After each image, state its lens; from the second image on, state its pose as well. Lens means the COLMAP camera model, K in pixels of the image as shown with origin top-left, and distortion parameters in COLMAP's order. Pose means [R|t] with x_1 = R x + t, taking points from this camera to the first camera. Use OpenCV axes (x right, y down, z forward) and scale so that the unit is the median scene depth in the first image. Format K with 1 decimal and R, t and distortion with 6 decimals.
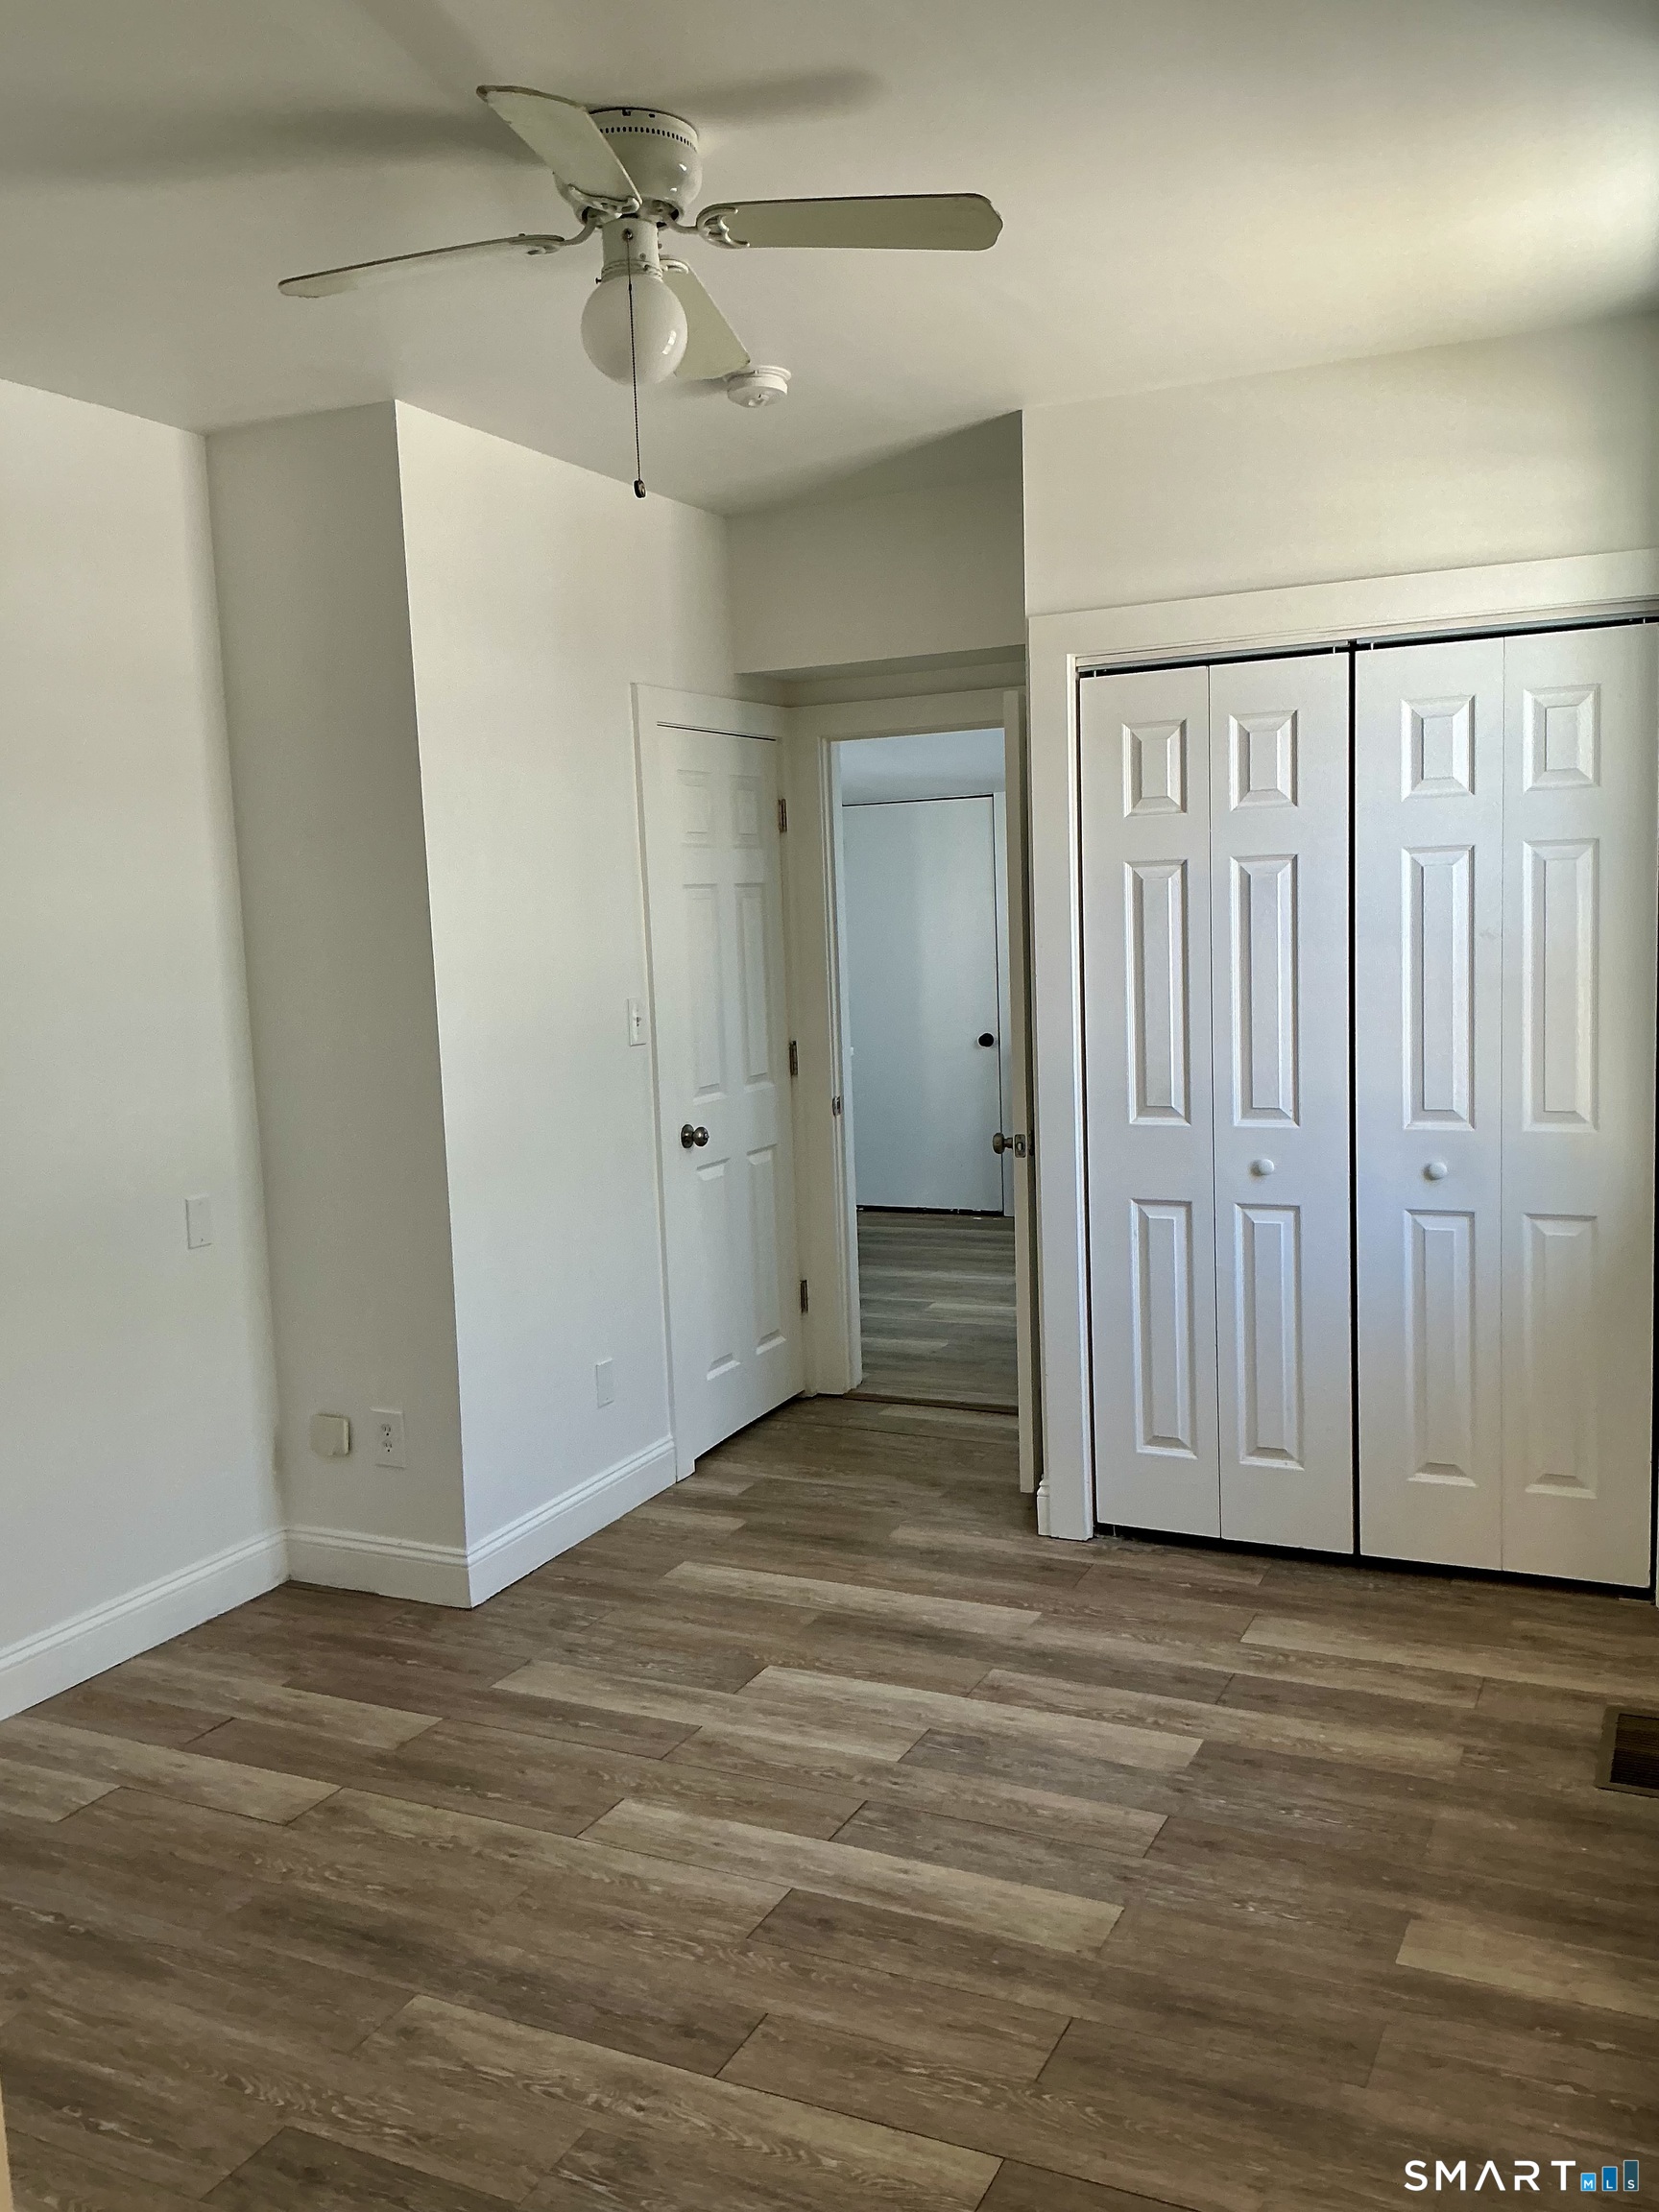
lens RADIAL K [[1823.6, 0, 826.9], [0, 1823.6, 1121.3], [0, 0, 1]] dist [0.120486, -0.225207]
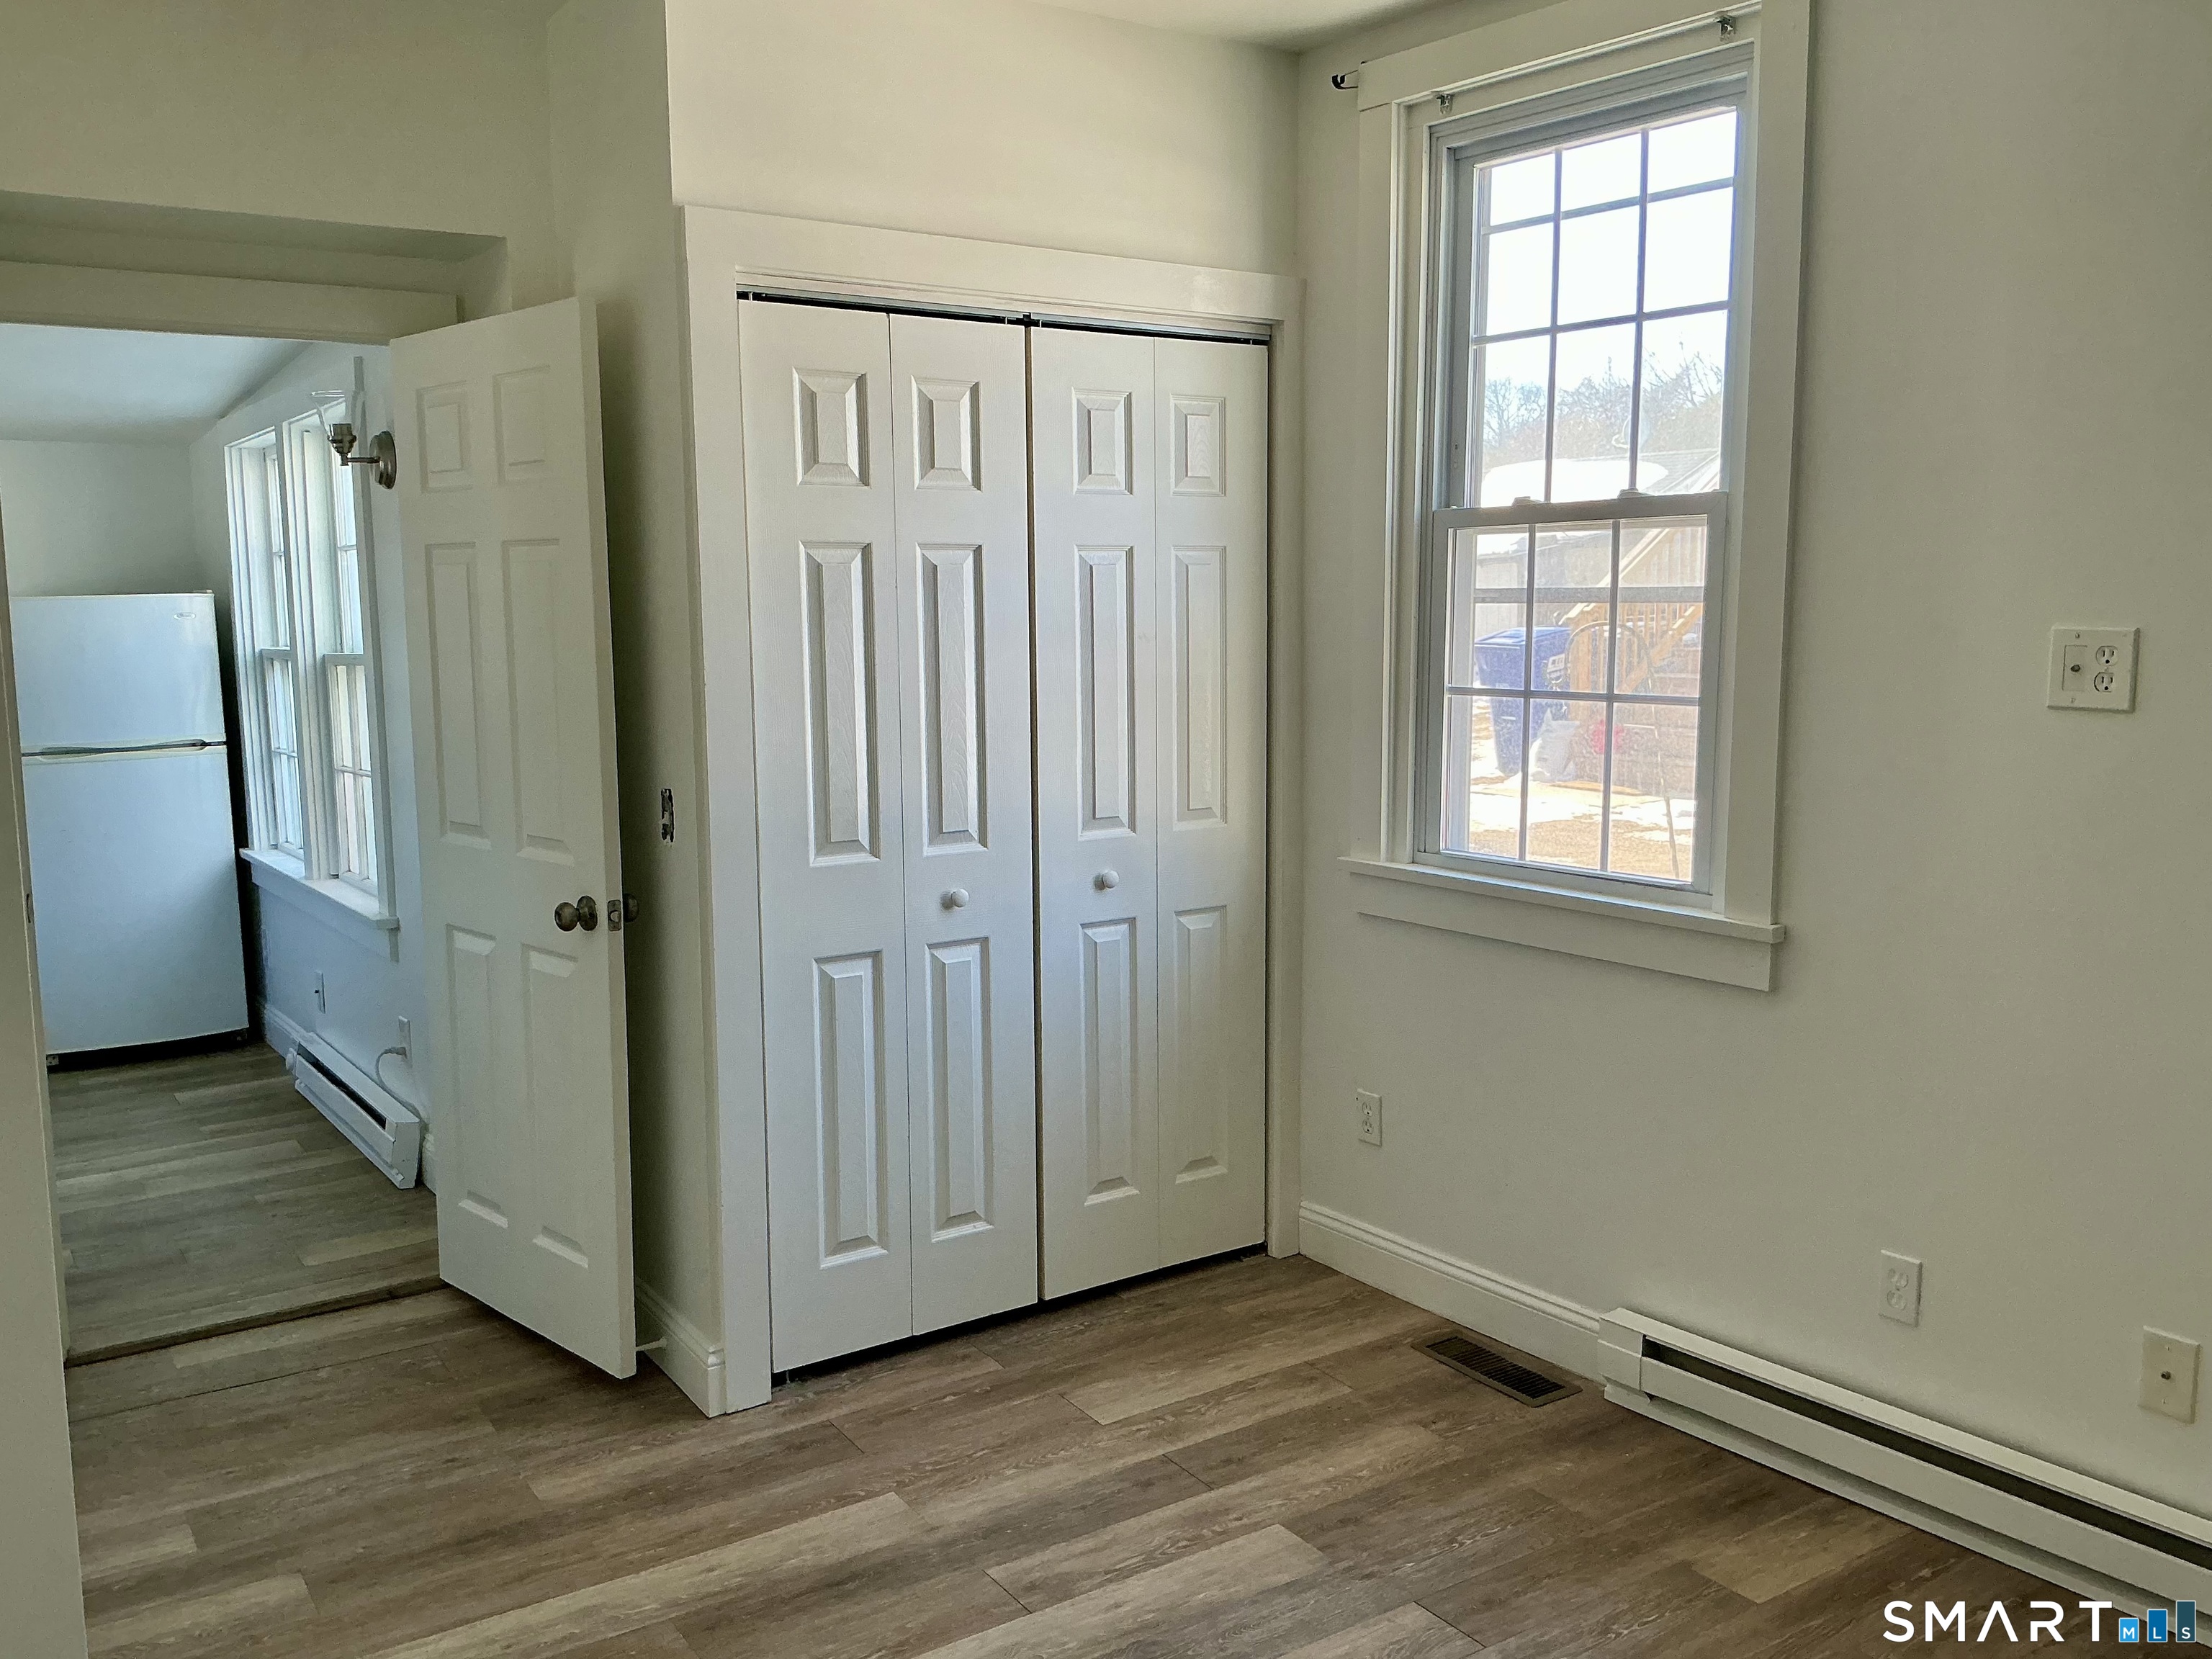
lens RADIAL K [[1872.3, 0, 1106.0], [0, 1872.3, 829.5], [0, 0, 1]] dist [0.135780, -0.251680]
pose [[0.492788, -0.081921, 0.866285, -0.526766], [0.085799, 0.995282, 0.045312, -0.044531], [-0.865909, 0.051997, 0.497491, 0.510854]]
